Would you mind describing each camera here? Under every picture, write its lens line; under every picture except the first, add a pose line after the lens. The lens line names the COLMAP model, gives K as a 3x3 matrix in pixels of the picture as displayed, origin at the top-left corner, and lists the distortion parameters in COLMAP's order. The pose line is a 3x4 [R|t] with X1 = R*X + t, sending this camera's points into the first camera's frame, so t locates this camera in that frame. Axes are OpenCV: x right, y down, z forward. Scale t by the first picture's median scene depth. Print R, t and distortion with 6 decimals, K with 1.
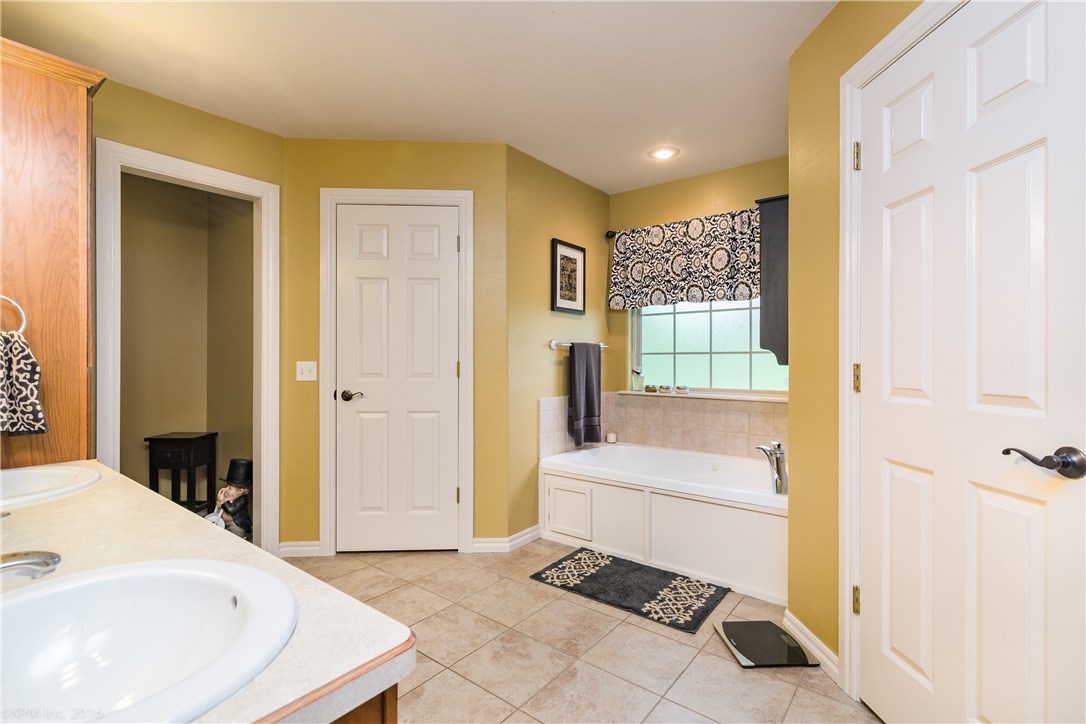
lens RADIAL K [[495.6, 0, 547.1], [0, 495.6, 361.1], [0, 0, 1]] dist [-0.002083, 0.000712]
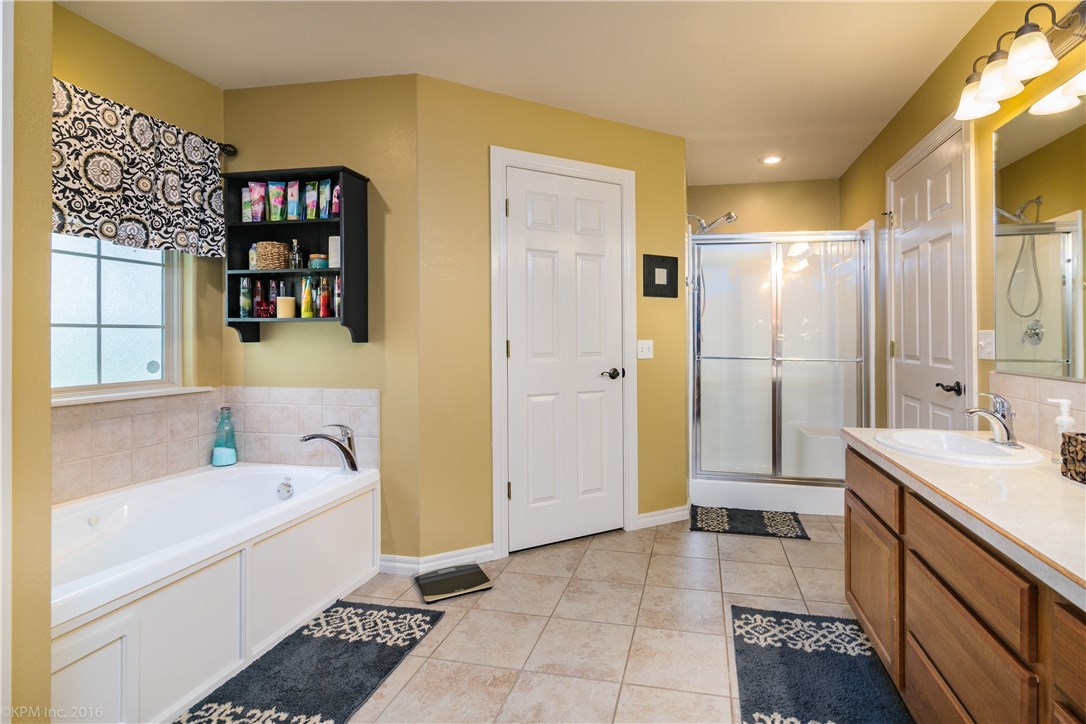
lens RADIAL K [[495.6, 0, 602.0], [0, 495.6, 335.4], [0, 0, 1]] dist [-0.002083, 0.000712]
pose [[-0.436507, 0.001835, 0.899699, -0.474591], [0.001294, 0.999998, -0.001411, -0.003653], [-0.899700, 0.000548, -0.436508, 0.737038]]
